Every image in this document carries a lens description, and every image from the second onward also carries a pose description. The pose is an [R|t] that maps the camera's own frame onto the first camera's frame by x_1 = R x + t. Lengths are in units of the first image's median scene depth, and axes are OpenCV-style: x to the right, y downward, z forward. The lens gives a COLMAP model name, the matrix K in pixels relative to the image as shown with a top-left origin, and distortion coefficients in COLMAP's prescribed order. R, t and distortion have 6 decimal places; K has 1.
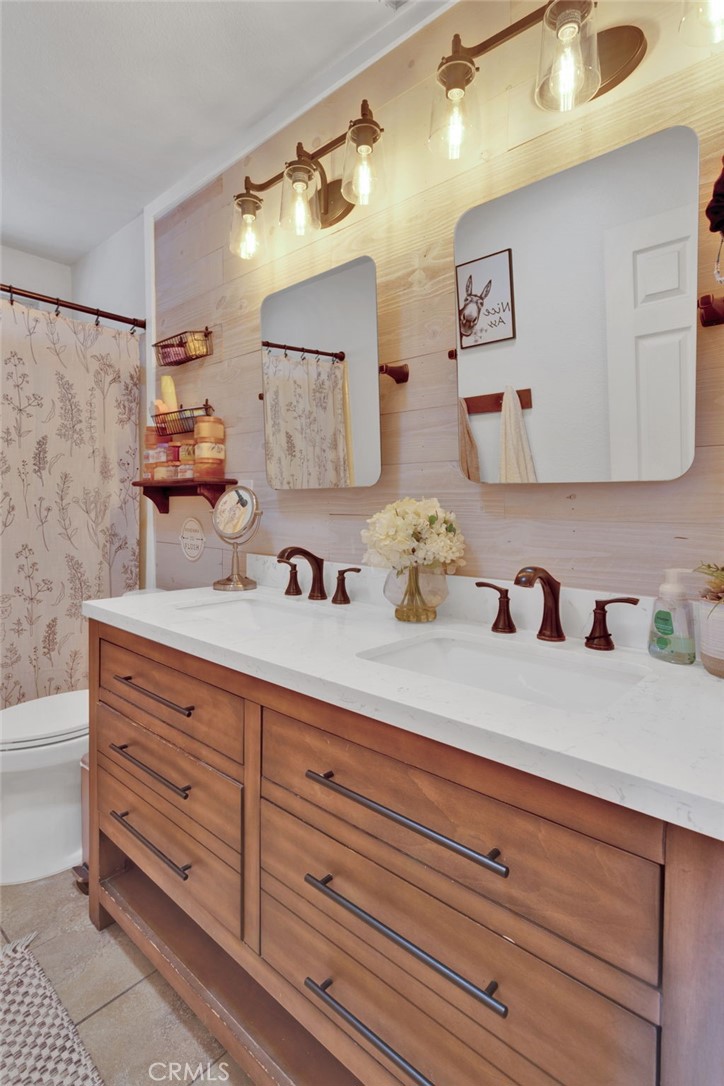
lens RADIAL K [[549.1, 0, 337.1], [0, 549.1, 545.0], [0, 0, 1]] dist [0.002482, 0.001212]
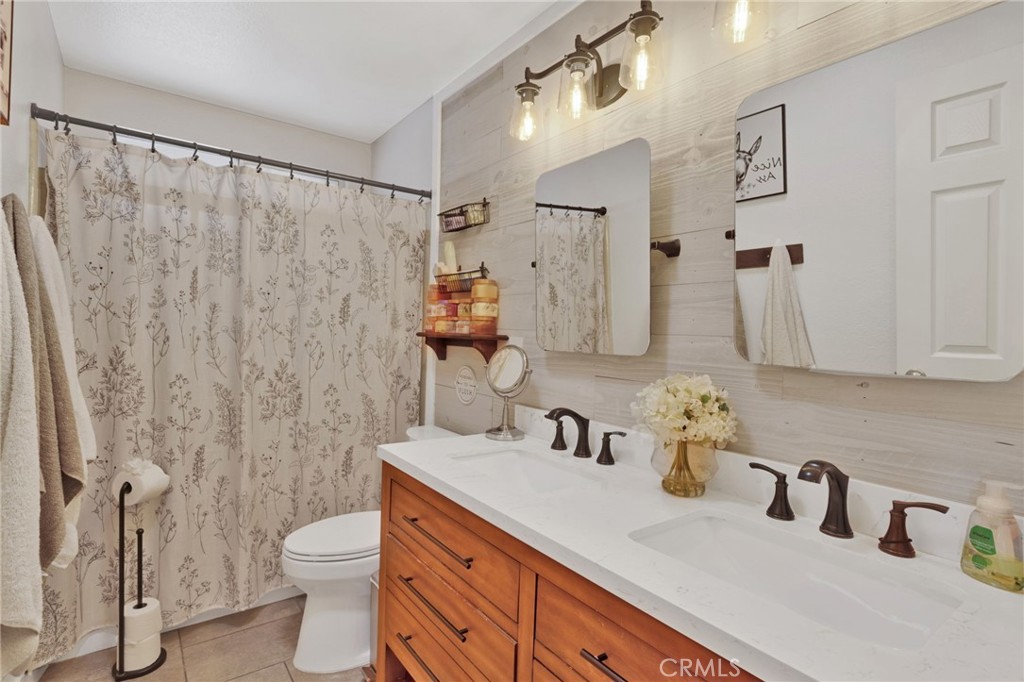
lens RADIAL K [[492.0, 0, 465.4], [0, 492.0, 334.5], [0, 0, 1]] dist [-0.001603, 0.002774]
pose [[0.976669, 0.029396, -0.212728, -0.059145], [-0.030824, 0.999519, -0.003399, -0.124584], [0.212526, 0.009877, 0.977106, 0.009831]]
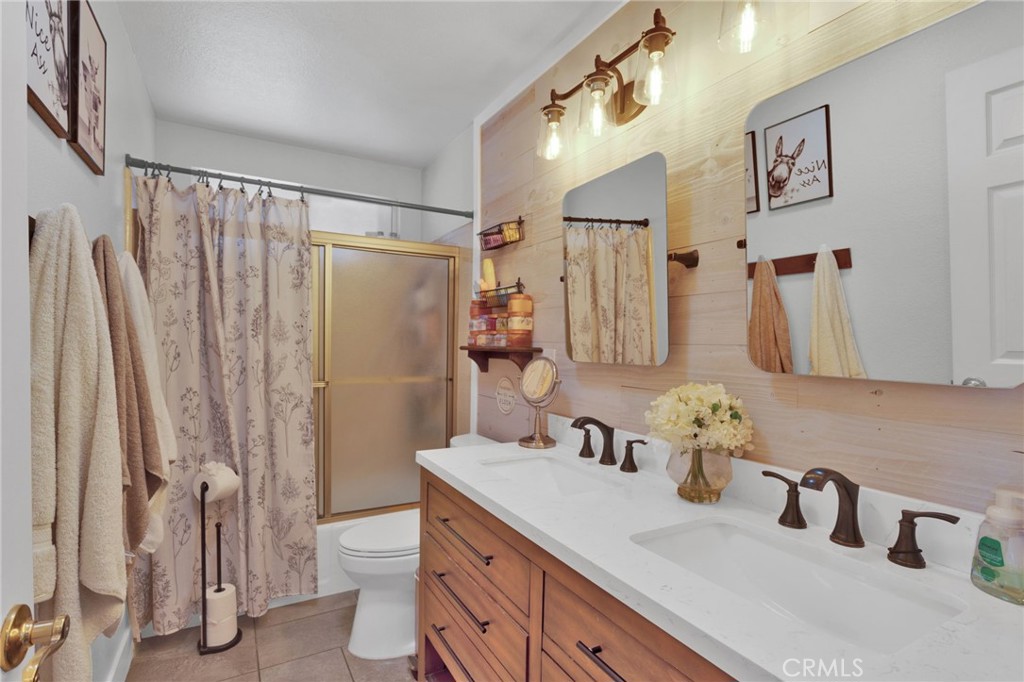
lens RADIAL K [[492.0, 0, 494.3], [0, 492.0, 350.1], [0, 0, 1]] dist [-0.001603, 0.002774]
pose [[0.942743, 0.016778, -0.333099, 0.073104], [-0.016705, 0.999856, 0.003083, -0.125326], [0.333102, 0.002658, 0.942887, -0.010257]]
